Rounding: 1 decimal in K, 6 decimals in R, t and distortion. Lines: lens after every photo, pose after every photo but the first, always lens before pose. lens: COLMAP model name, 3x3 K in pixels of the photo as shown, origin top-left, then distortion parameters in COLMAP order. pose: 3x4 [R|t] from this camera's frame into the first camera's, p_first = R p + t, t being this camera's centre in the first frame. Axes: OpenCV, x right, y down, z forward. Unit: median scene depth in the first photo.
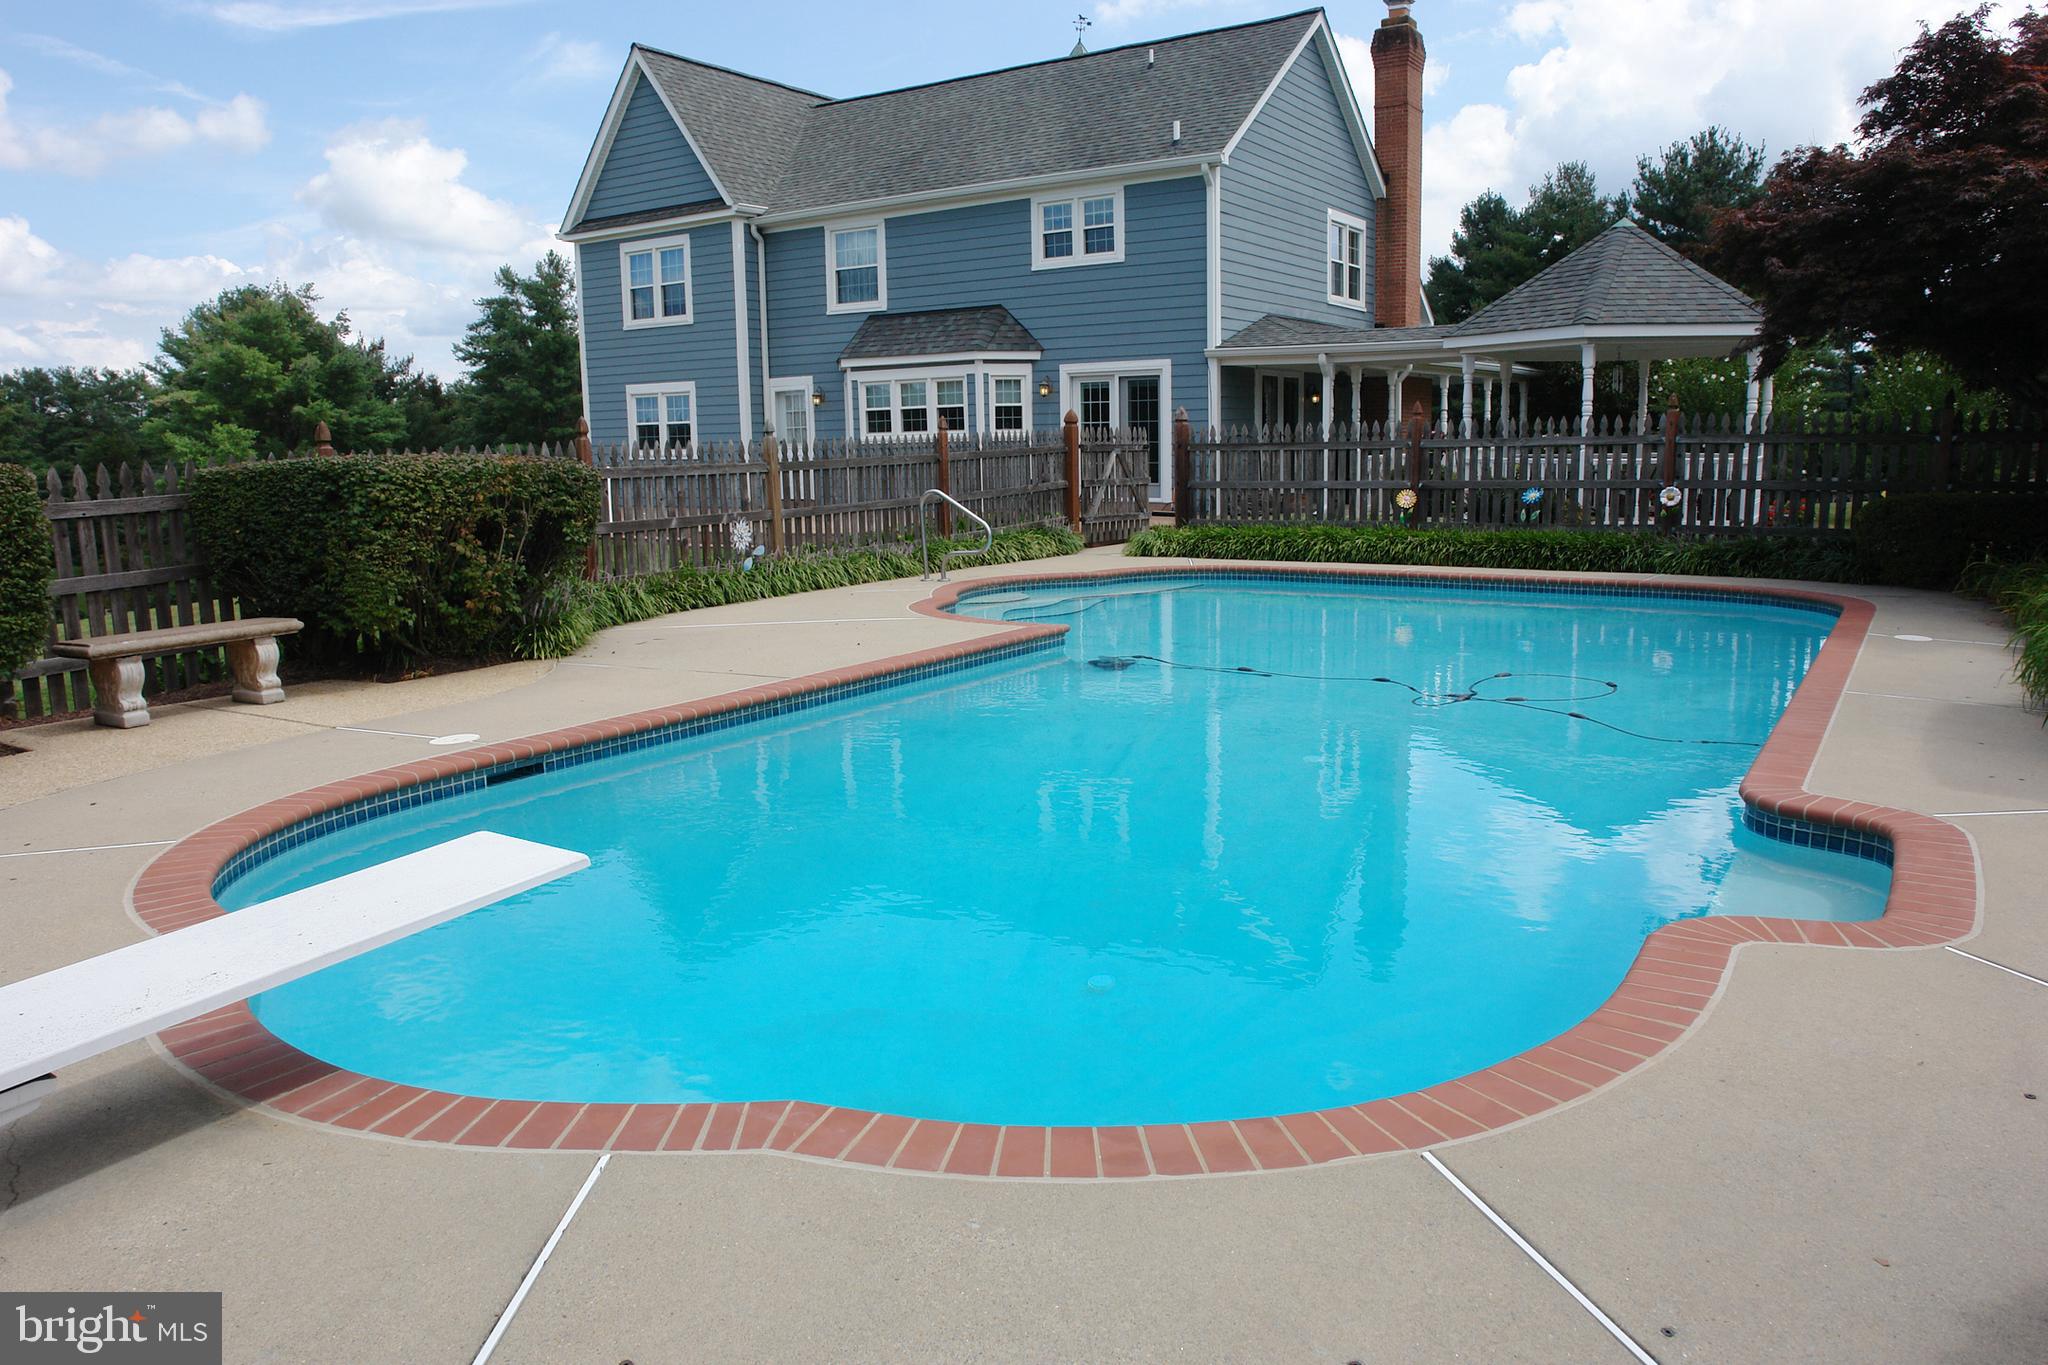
lens RADIAL K [[1442.5, 0, 1018.3], [0, 1442.5, 686.6], [0, 0, 1]] dist [-0.096564, 0.054380]
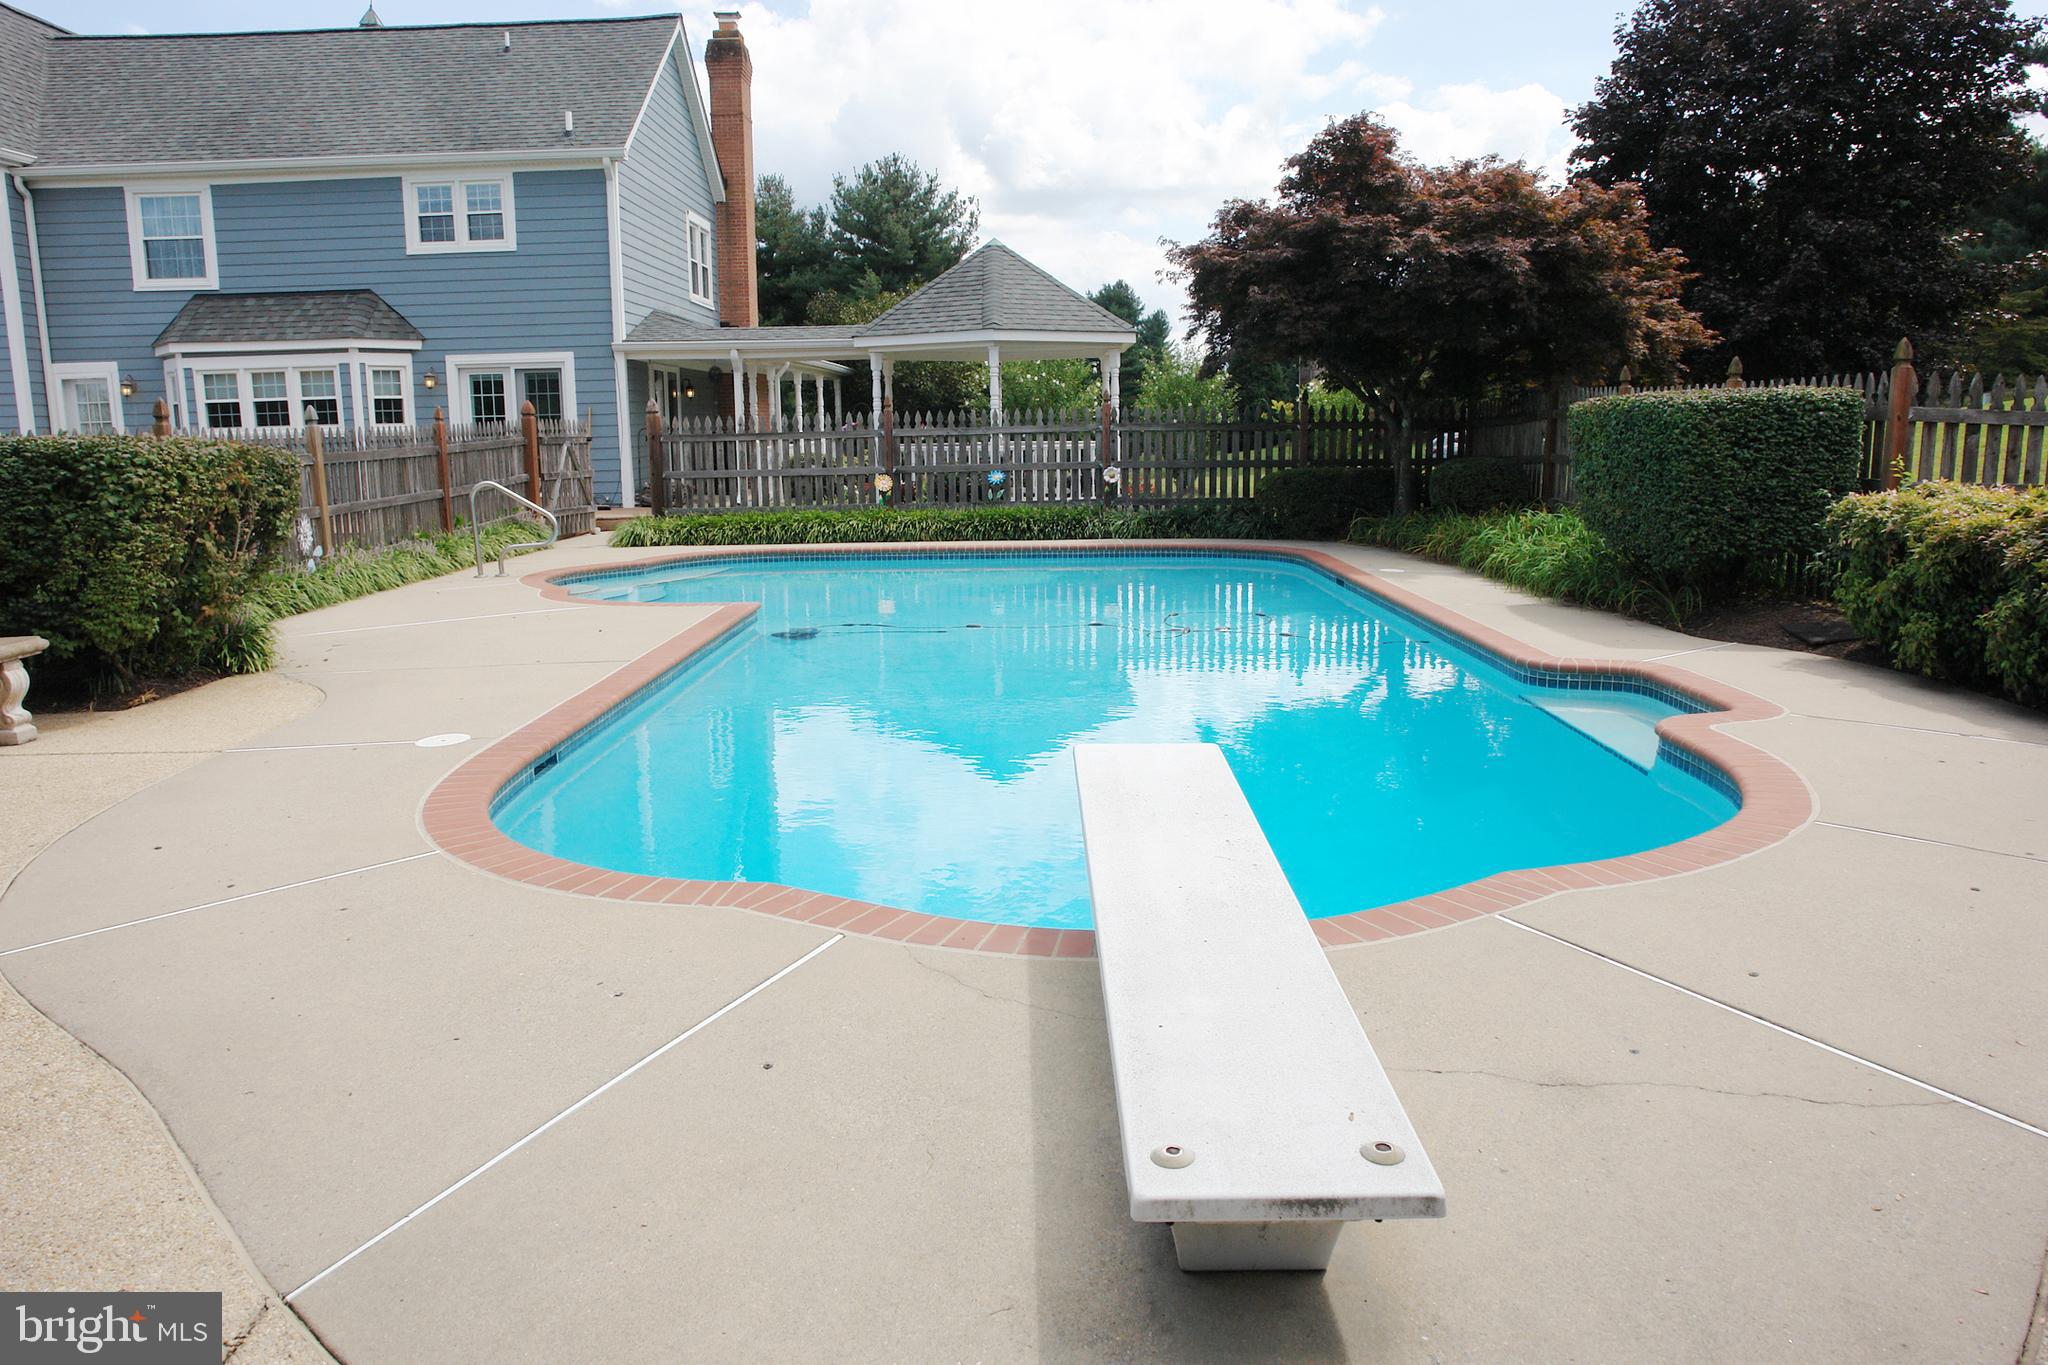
lens RADIAL K [[1442.5, 0, 1027.5], [0, 1442.5, 691.7], [0, 0, 1]] dist [-0.096564, 0.054380]
pose [[0.833296, -0.091466, 0.545208, -0.185985], [0.089512, 0.995528, 0.030204, 0.003869], [-0.545533, 0.023634, 0.837756, 0.010038]]
